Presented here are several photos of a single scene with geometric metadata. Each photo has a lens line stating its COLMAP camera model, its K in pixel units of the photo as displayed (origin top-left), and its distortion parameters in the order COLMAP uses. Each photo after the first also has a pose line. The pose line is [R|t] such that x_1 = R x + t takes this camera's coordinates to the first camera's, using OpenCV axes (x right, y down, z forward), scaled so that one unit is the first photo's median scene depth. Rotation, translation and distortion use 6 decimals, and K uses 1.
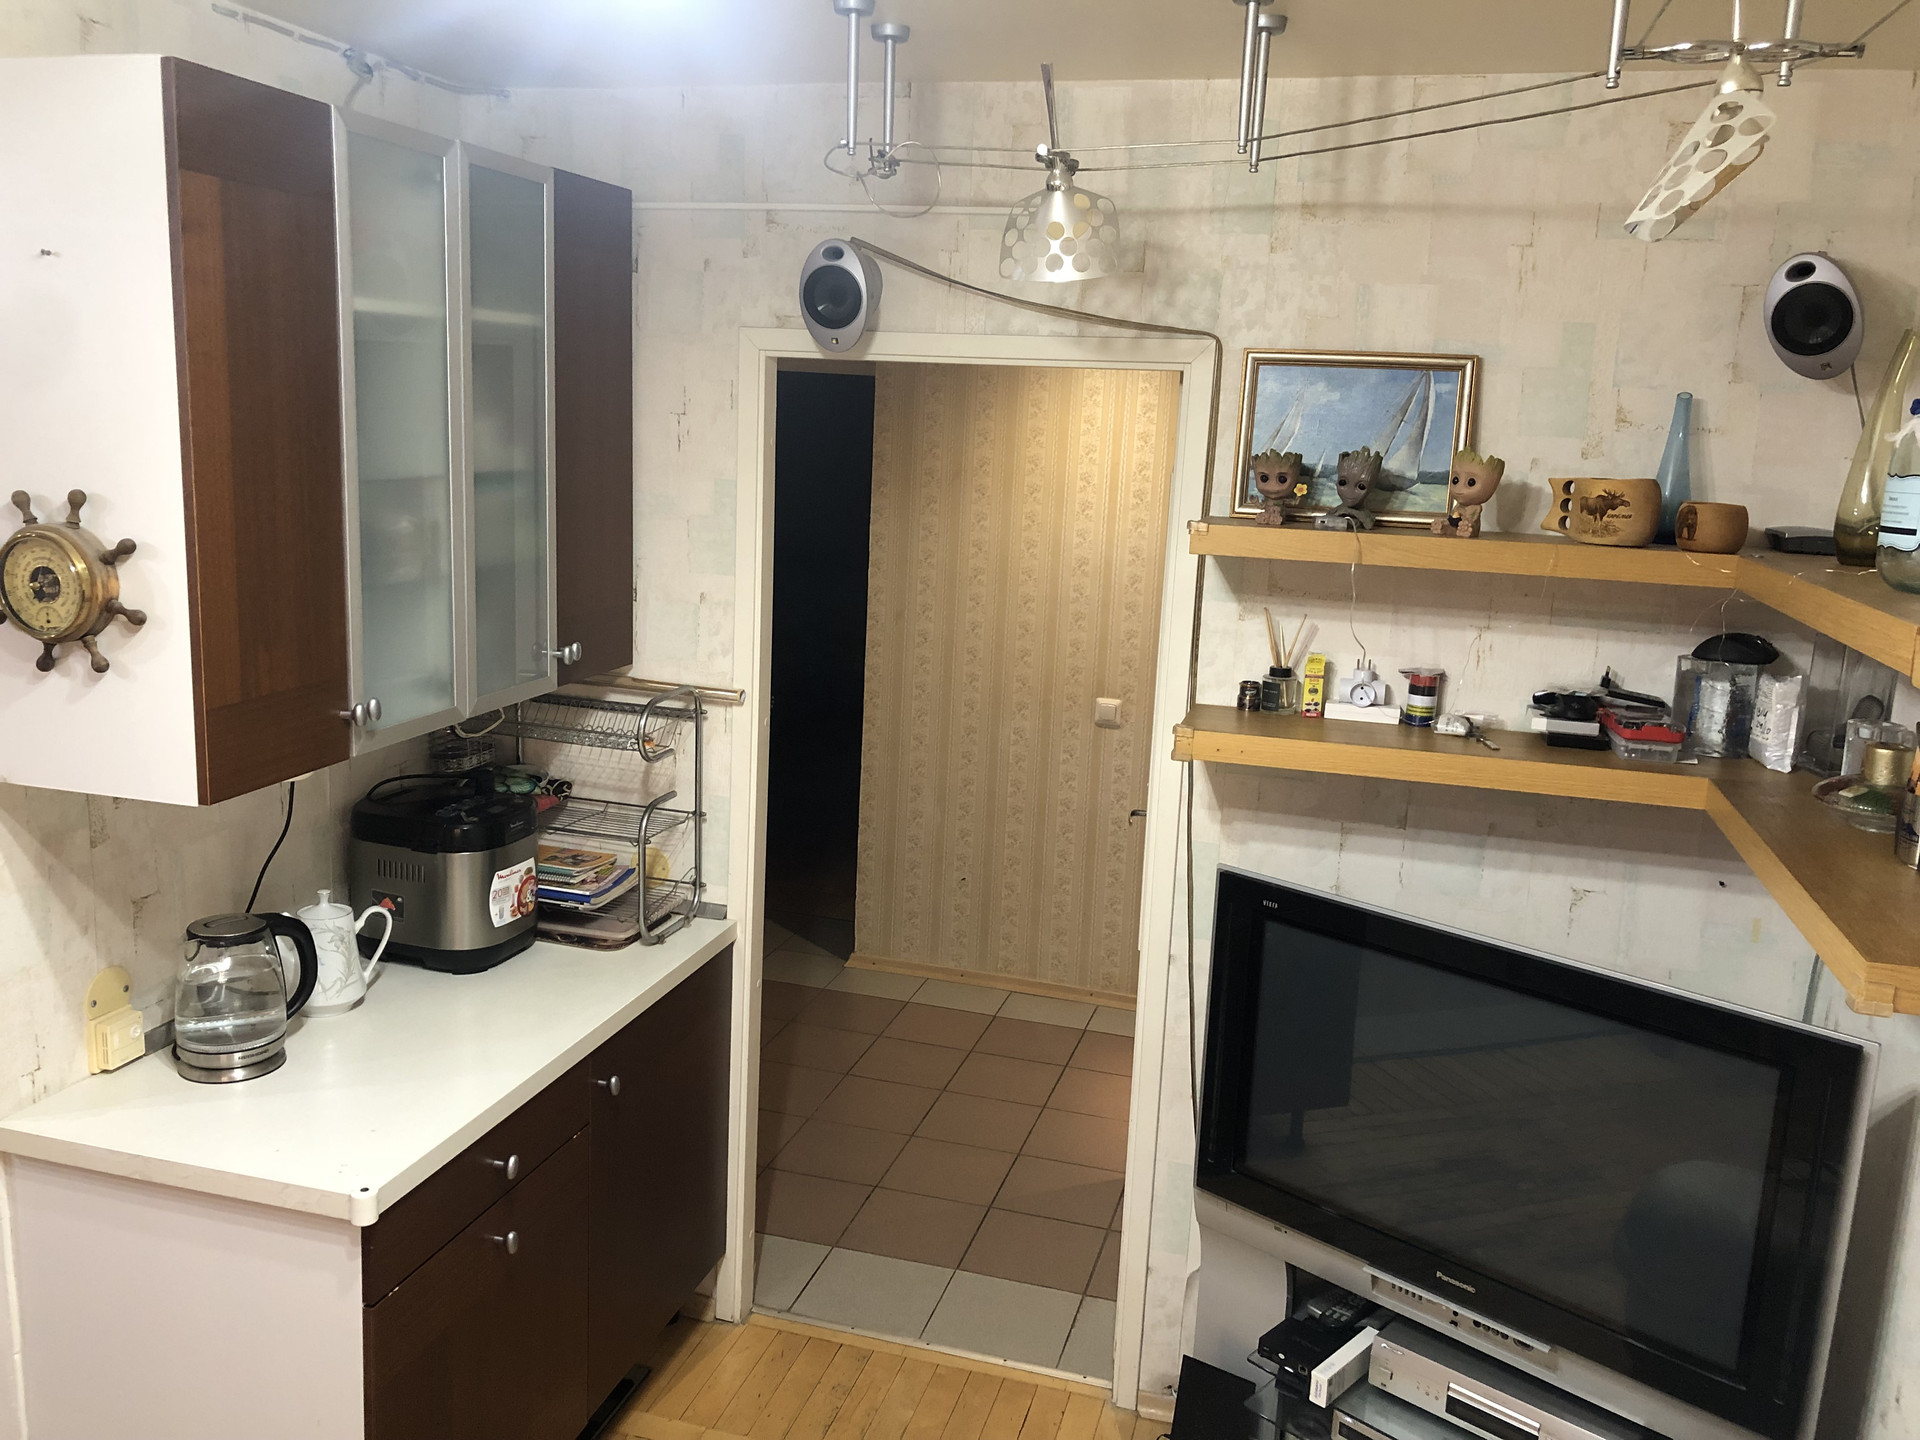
lens RADIAL K [[1561.8, 0, 960.6], [0, 1561.8, 704.4], [0, 0, 1]] dist [0.013332, -0.003094]
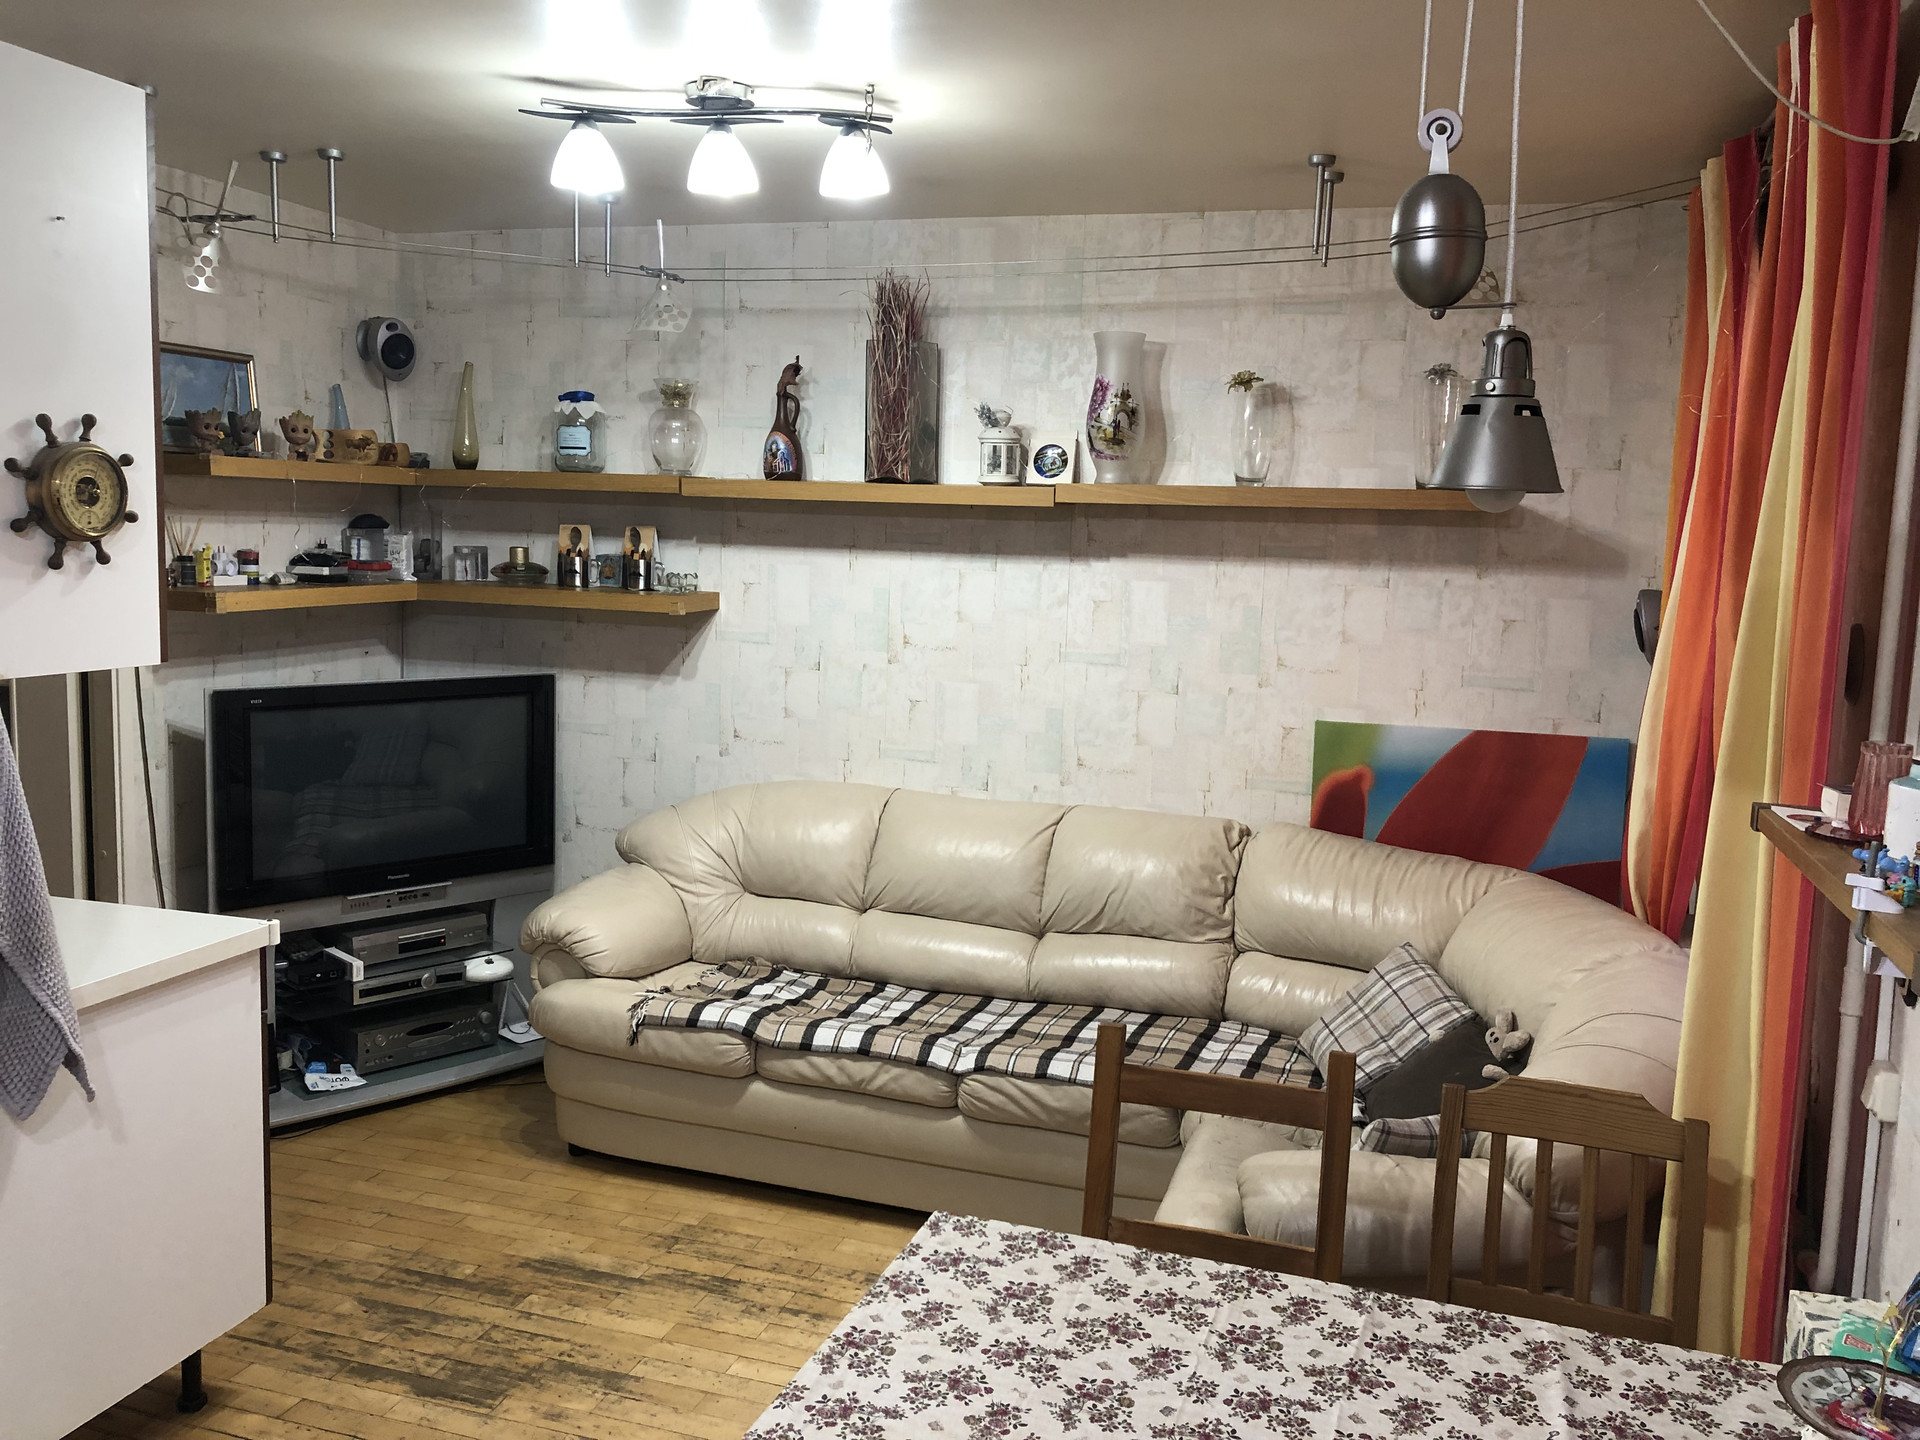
lens RADIAL K [[1561.8, 0, 957.3], [0, 1561.8, 719.6], [0, 0, 1]] dist [0.013332, -0.003094]
pose [[0.031325, -0.167684, 0.985343, -1.379678], [0.156925, 0.974426, 0.160837, 0.004225], [-0.987114, 0.149587, 0.056838, 0.228766]]
